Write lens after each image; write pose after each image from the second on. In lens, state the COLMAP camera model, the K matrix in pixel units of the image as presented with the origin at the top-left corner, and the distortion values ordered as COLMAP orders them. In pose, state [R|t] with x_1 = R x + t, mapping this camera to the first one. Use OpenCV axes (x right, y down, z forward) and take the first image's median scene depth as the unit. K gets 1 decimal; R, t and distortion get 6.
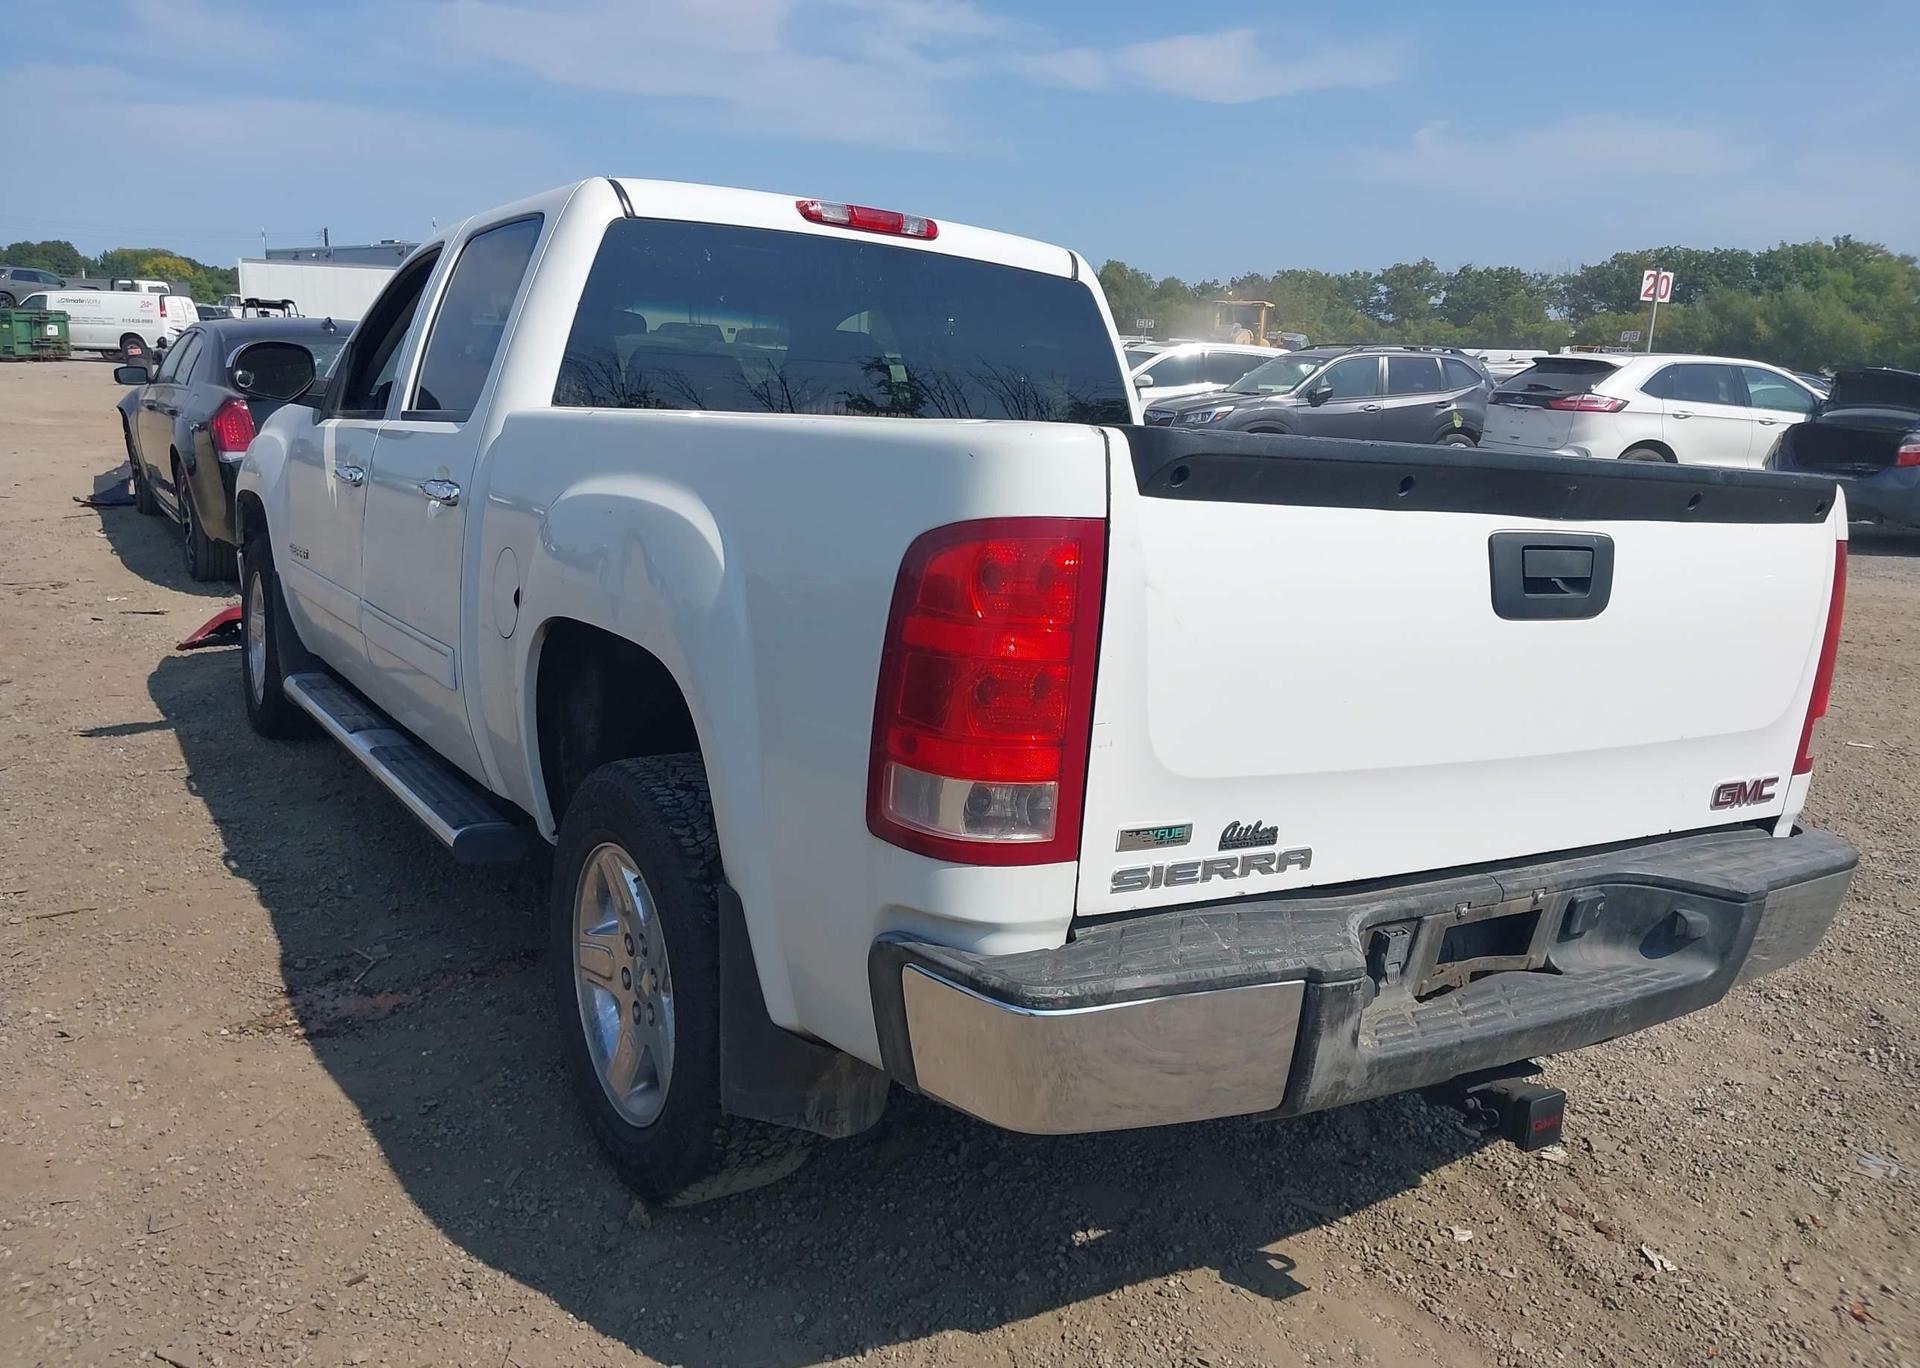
lens RADIAL K [[1521.7, 0, 941.0], [0, 1521.7, 653.9], [0, 0, 1]] dist [0.024038, -0.033760]
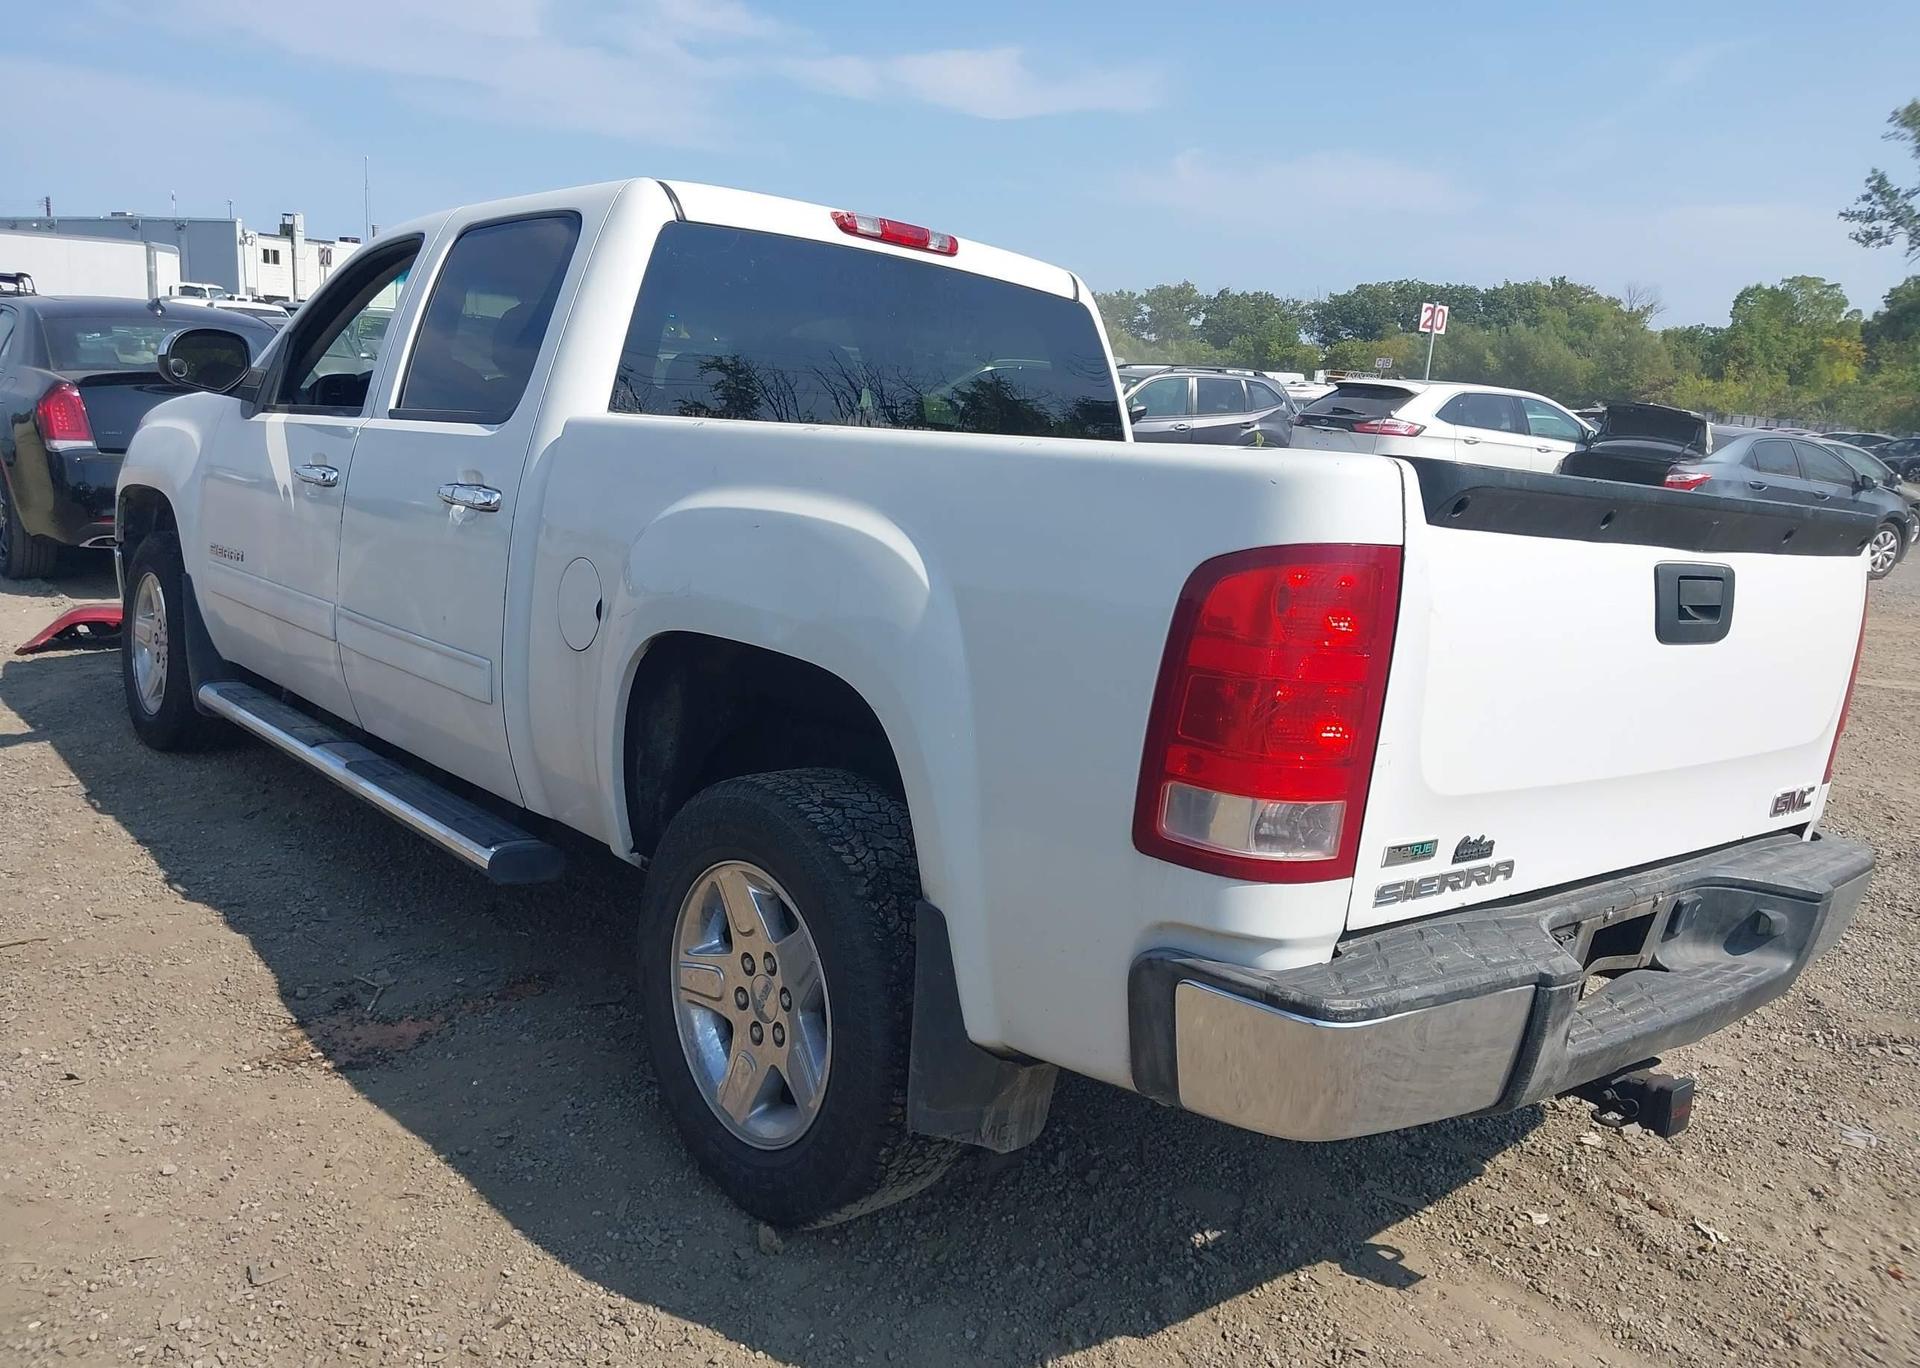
lens RADIAL K [[1521.7, 0, 941.0], [0, 1521.7, 653.9], [0, 0, 1]] dist [0.024038, -0.033760]
pose [[0.988249, 0.006432, 0.152717, -0.246567], [-0.005890, 0.999975, -0.003999, -0.007066], [-0.152739, 0.003052, 0.988262, 0.009232]]
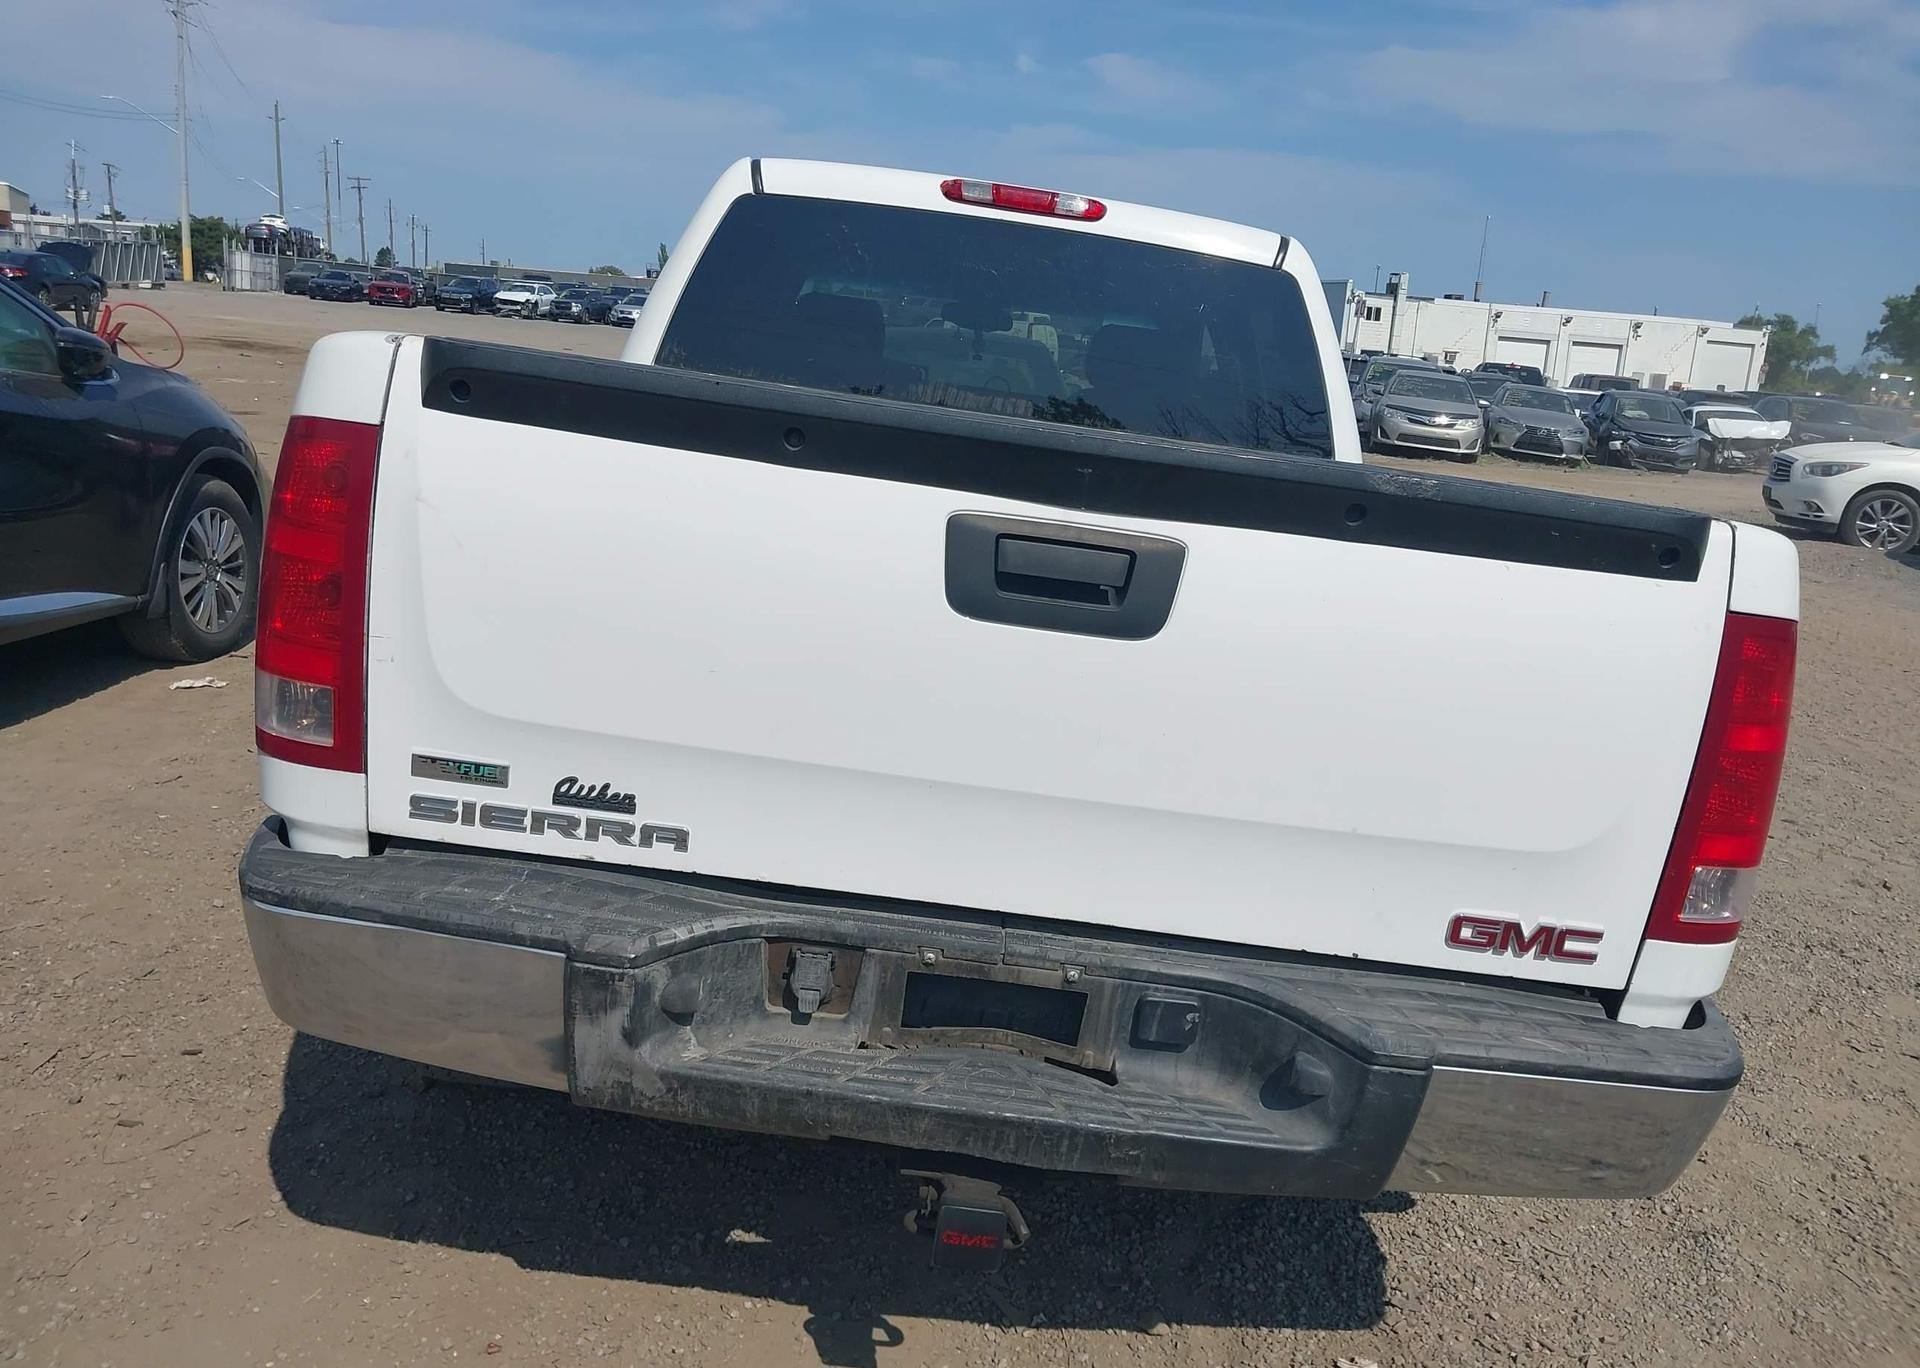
lens RADIAL K [[1505.7, 0, 934.3], [0, 1505.7, 676.2], [0, 0, 1]] dist [0.111384, -0.176816]
pose [[0.849823, 0.150408, -0.505152, 0.635584], [-0.156235, 0.987230, 0.031109, -0.011202], [0.503381, 0.052486, 0.862469, 0.228784]]
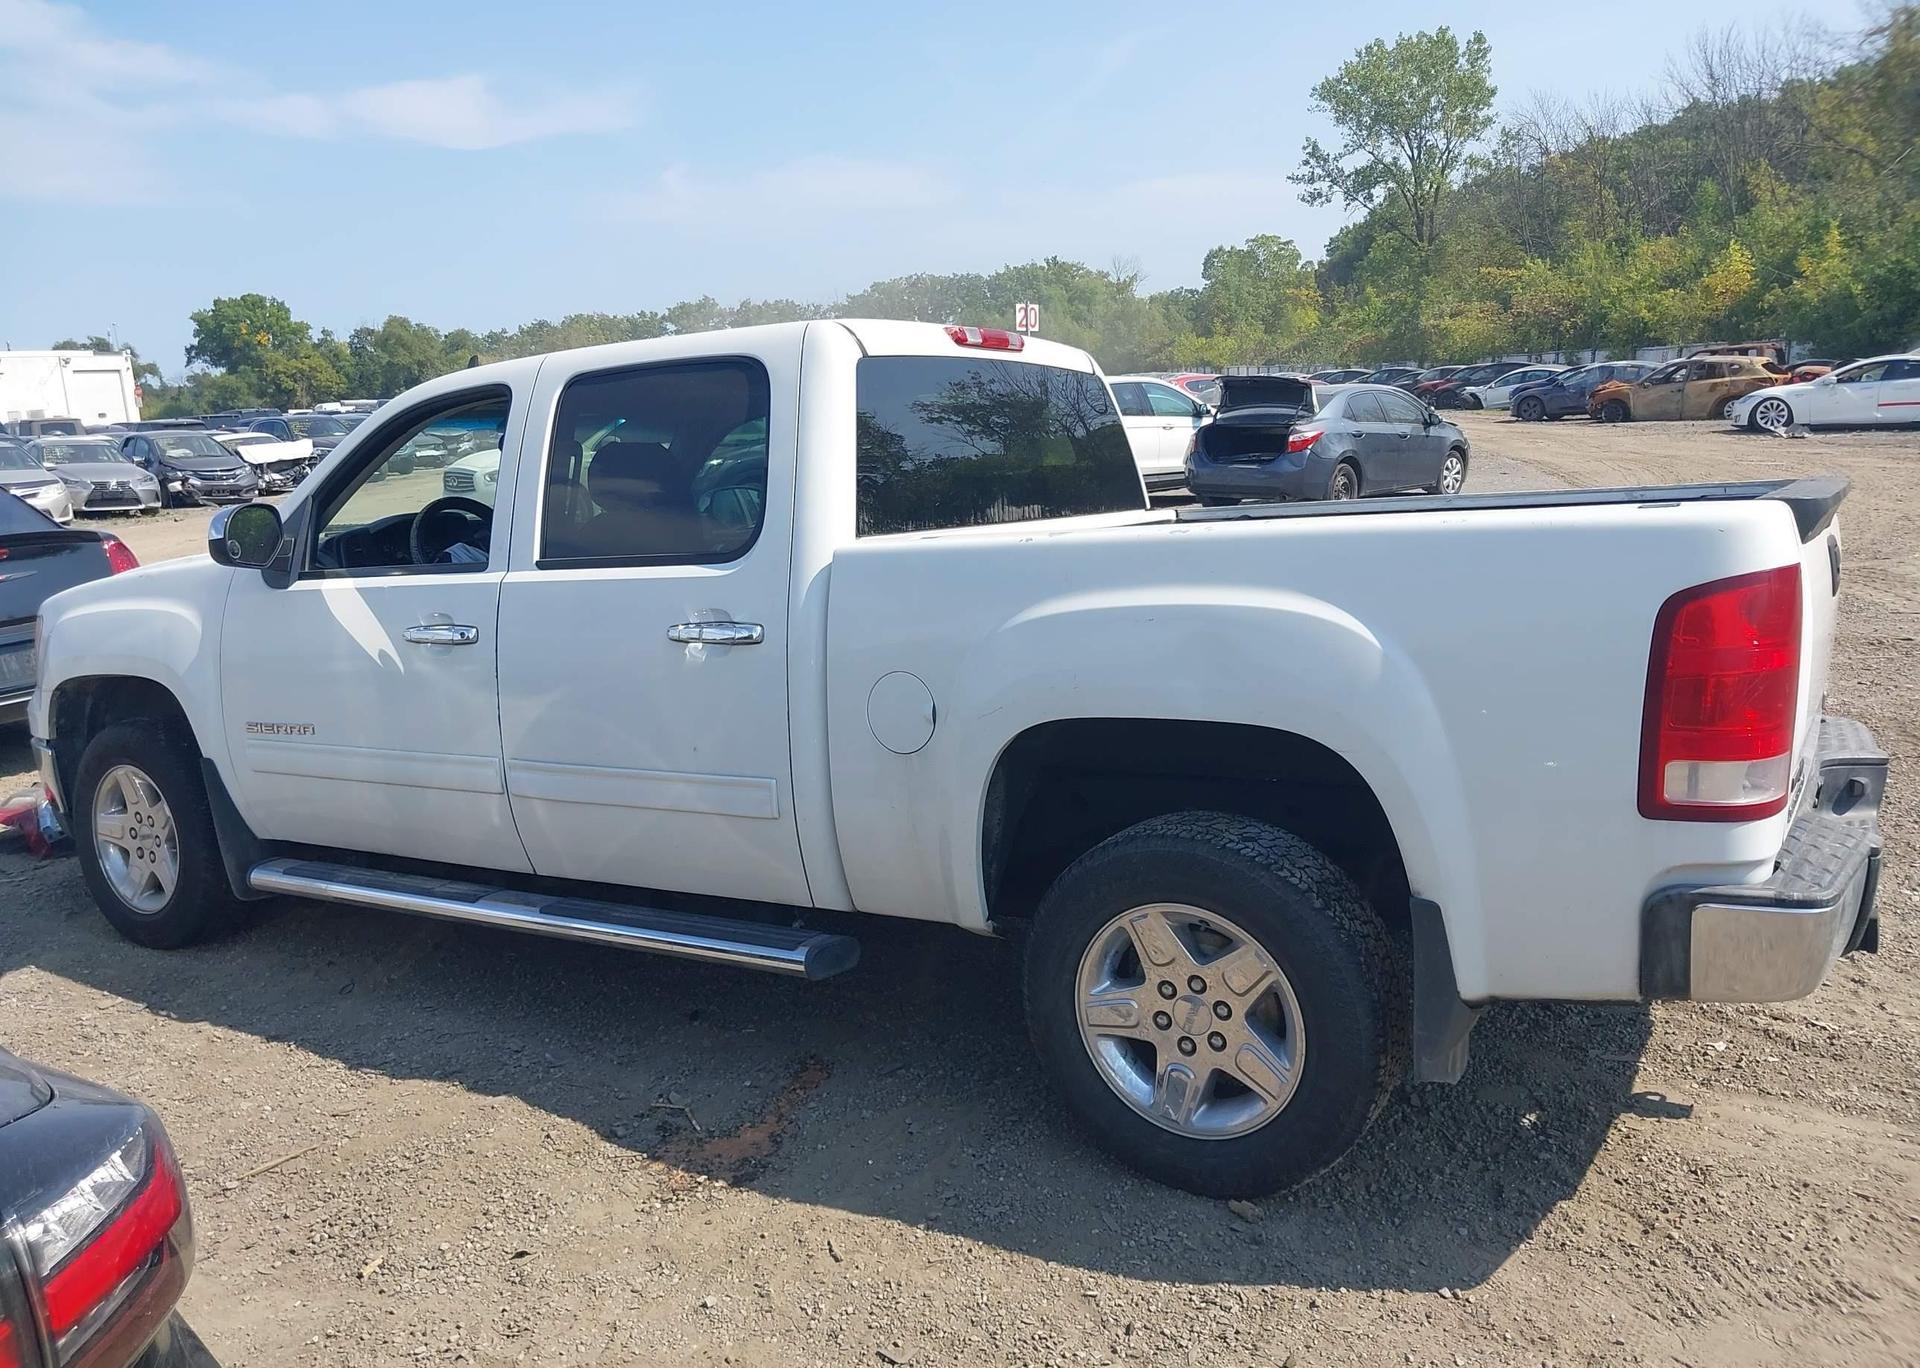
lens RADIAL K [[1521.7, 0, 941.0], [0, 1521.7, 653.9], [0, 0, 1]] dist [0.024038, -0.033760]
pose [[0.894875, -0.155089, 0.418504, -0.852683], [0.165975, 0.986074, 0.010519, -0.107370], [-0.414307, 0.060048, 0.908154, 0.010695]]
